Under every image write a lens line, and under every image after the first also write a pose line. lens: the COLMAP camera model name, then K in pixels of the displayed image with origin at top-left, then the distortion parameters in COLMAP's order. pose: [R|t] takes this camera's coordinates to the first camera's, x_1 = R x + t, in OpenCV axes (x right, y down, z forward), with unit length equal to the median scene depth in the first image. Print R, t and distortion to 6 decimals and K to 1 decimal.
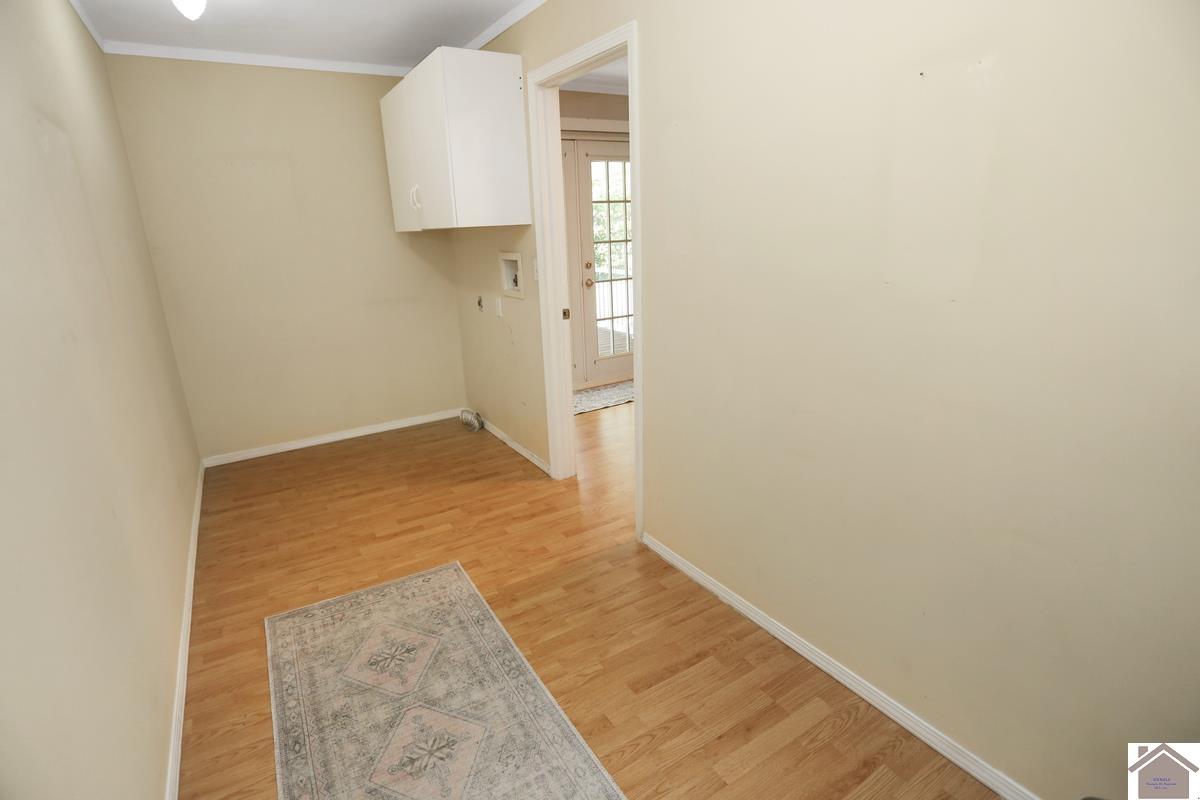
lens RADIAL K [[595.7, 0, 597.1], [0, 595.7, 401.2], [0, 0, 1]] dist [-0.088264, 0.034700]
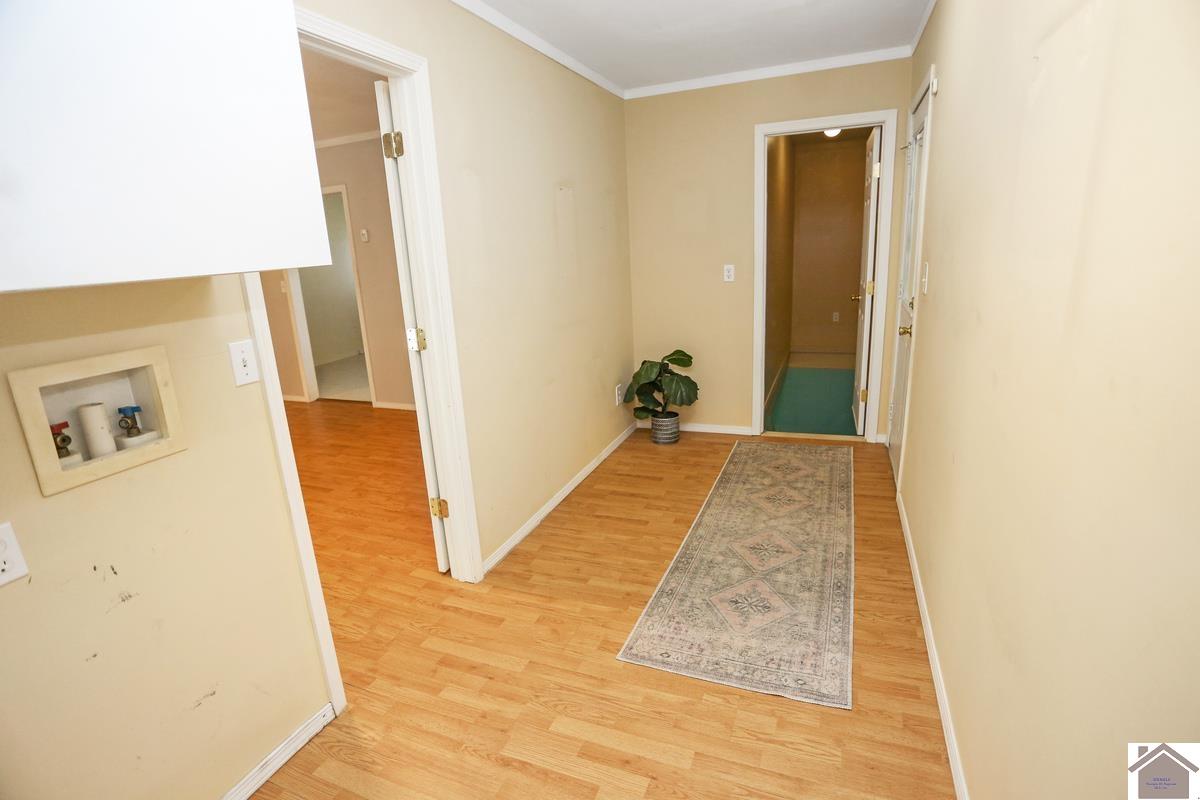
lens RADIAL K [[595.7, 0, 597.1], [0, 595.7, 401.2], [0, 0, 1]] dist [-0.088264, 0.034700]
pose [[-0.593464, -0.147981, 0.791140, -1.006238], [0.297159, 0.873219, 0.386244, -0.442304], [-0.747995, 0.464316, -0.474250, 1.549730]]
